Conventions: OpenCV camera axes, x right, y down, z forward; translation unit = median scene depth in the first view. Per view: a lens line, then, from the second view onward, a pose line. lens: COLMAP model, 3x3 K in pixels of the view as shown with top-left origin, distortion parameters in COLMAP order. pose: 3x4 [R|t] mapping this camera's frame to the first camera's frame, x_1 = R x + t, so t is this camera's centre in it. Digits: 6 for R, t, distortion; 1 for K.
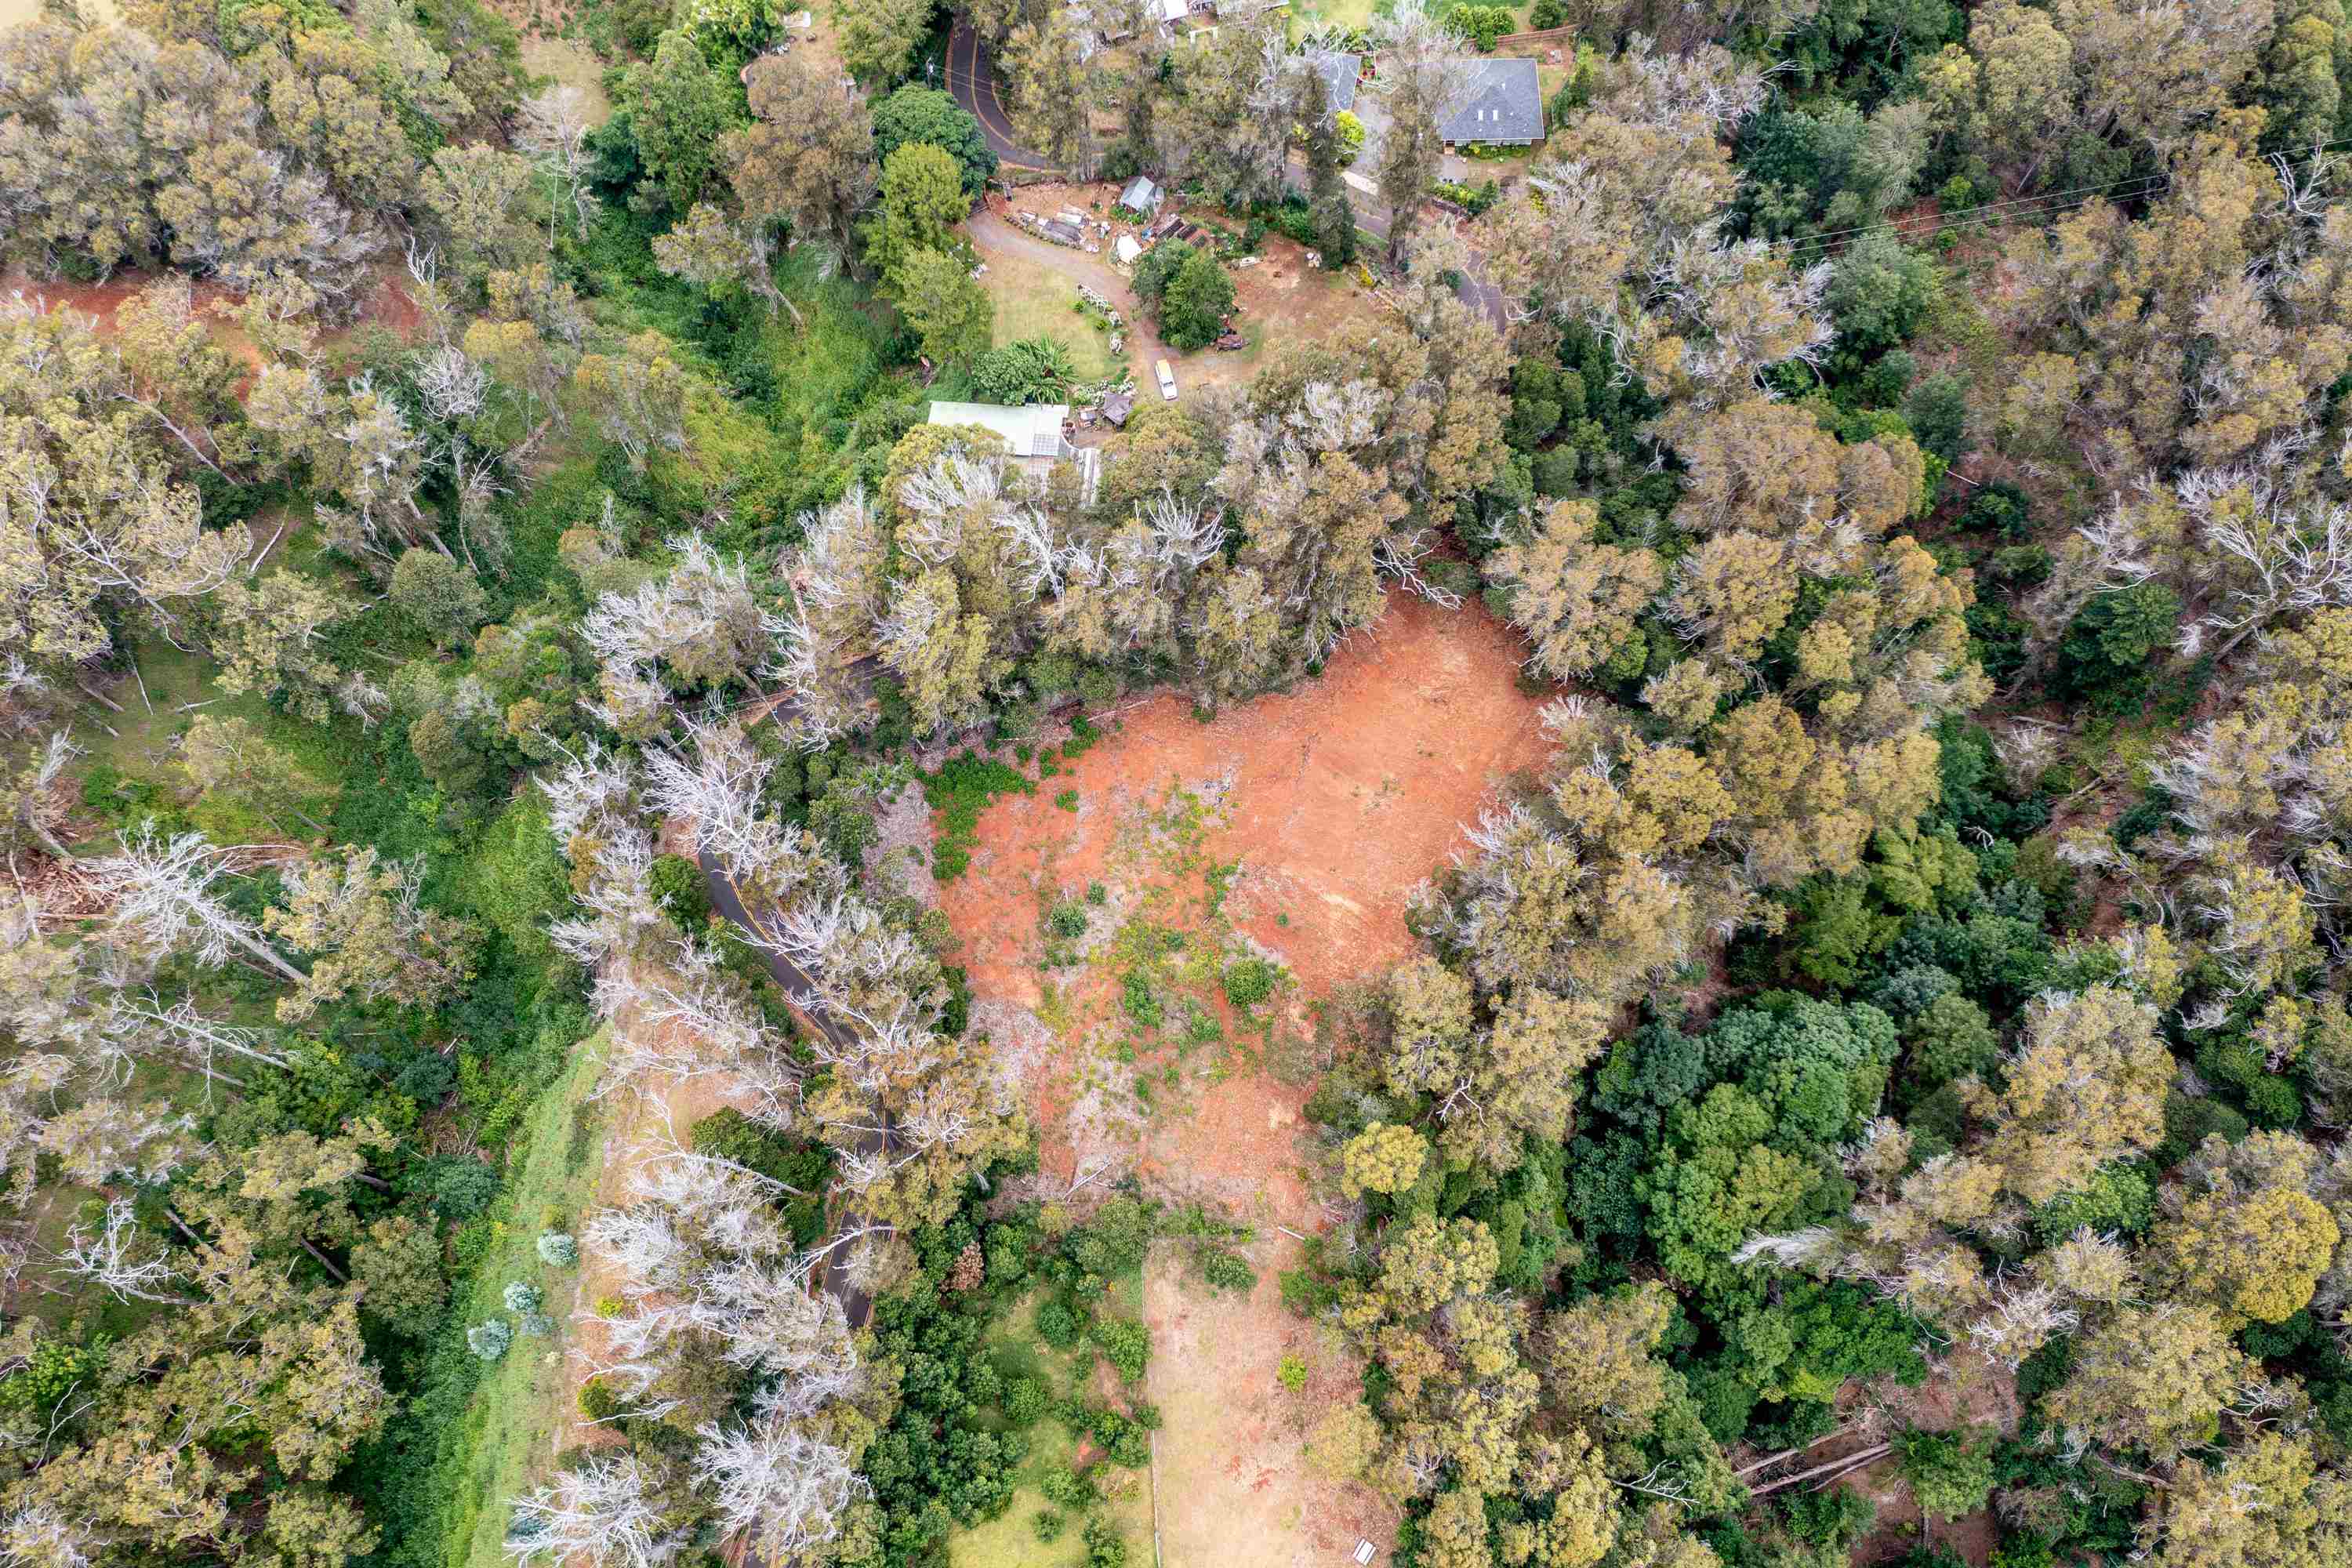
lens RADIAL K [[1859.5, 0, 1181.2], [0, 1859.5, 773.3], [0, 0, 1]] dist [-0.020214, 0.004079]
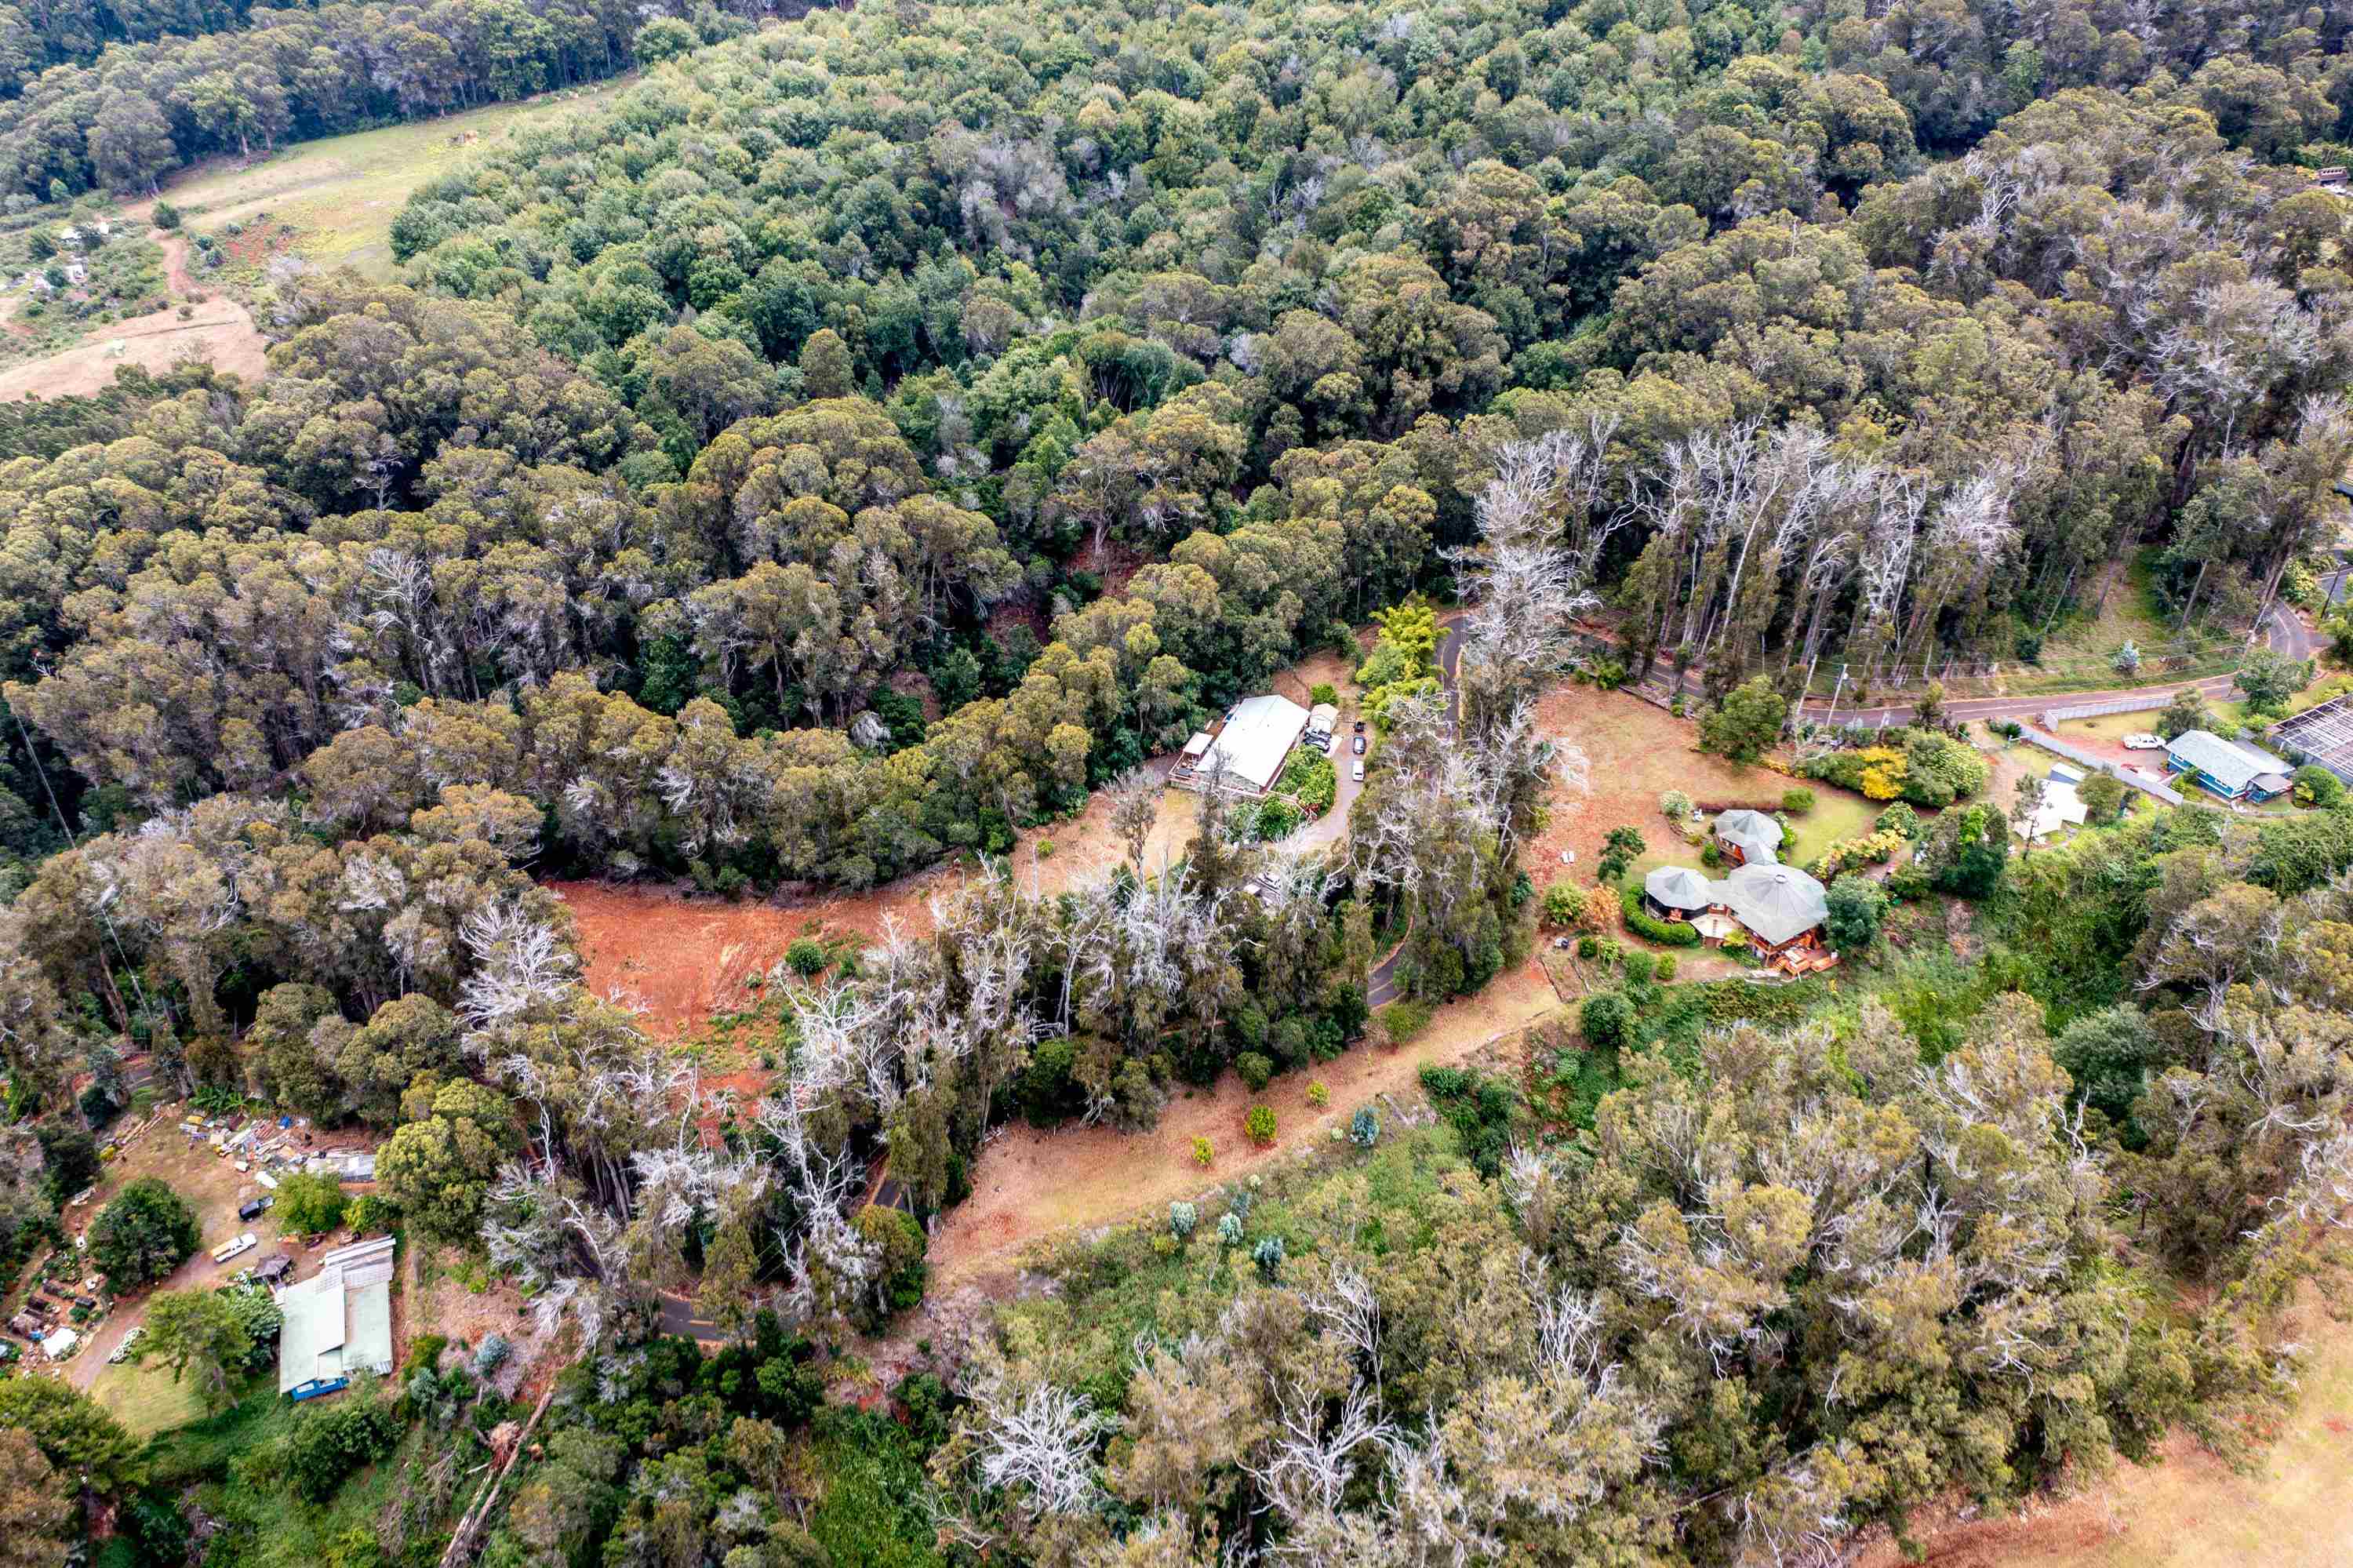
lens RADIAL K [[1860.4, 0, 1162.1], [0, 1860.4, 782.9], [0, 0, 1]] dist [-0.020214, 0.004079]
pose [[-0.427264, -0.502604, 0.751555, -1.027372], [0.848959, 0.062900, 0.524703, -0.387975], [-0.310990, 0.862226, 0.399815, 0.241447]]
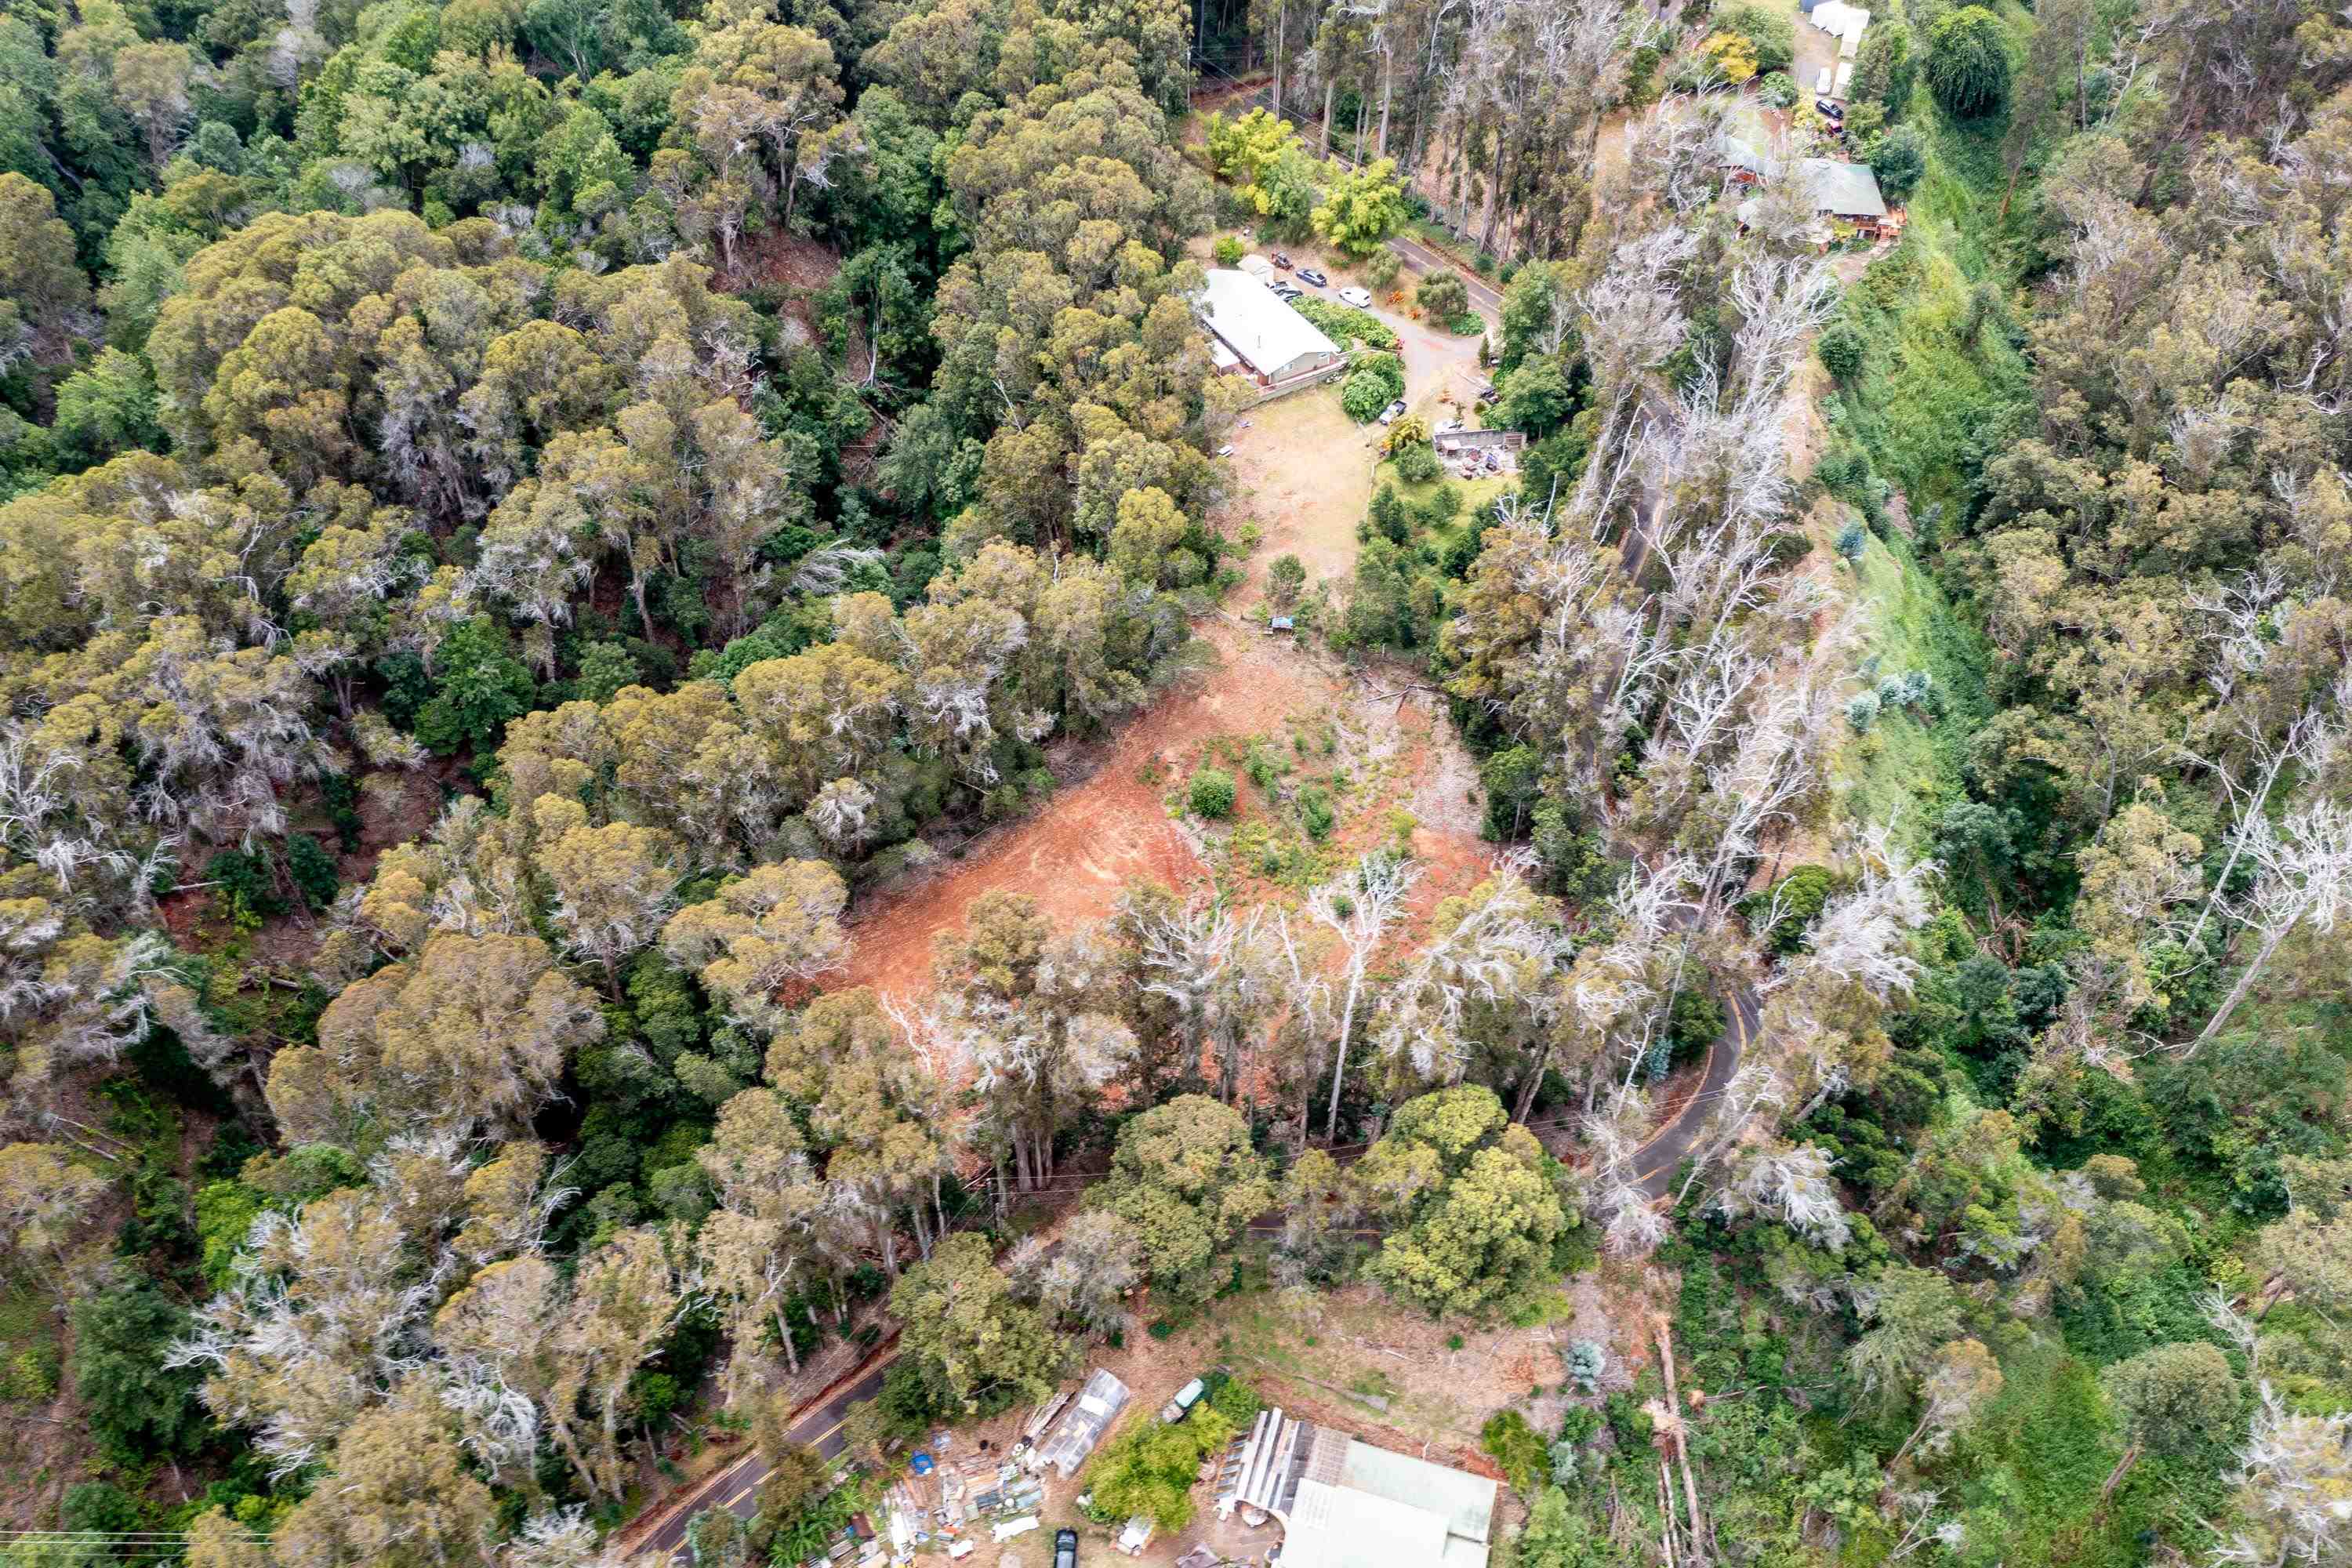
lens RADIAL K [[1859.5, 0, 1176.1], [0, 1859.5, 791.6], [0, 0, 1]] dist [-0.020214, 0.004079]
pose [[-0.975867, -0.144318, 0.163880, -0.111416], [0.210319, -0.419293, 0.883153, -0.784795], [-0.058742, 0.896307, 0.439527, 0.527202]]
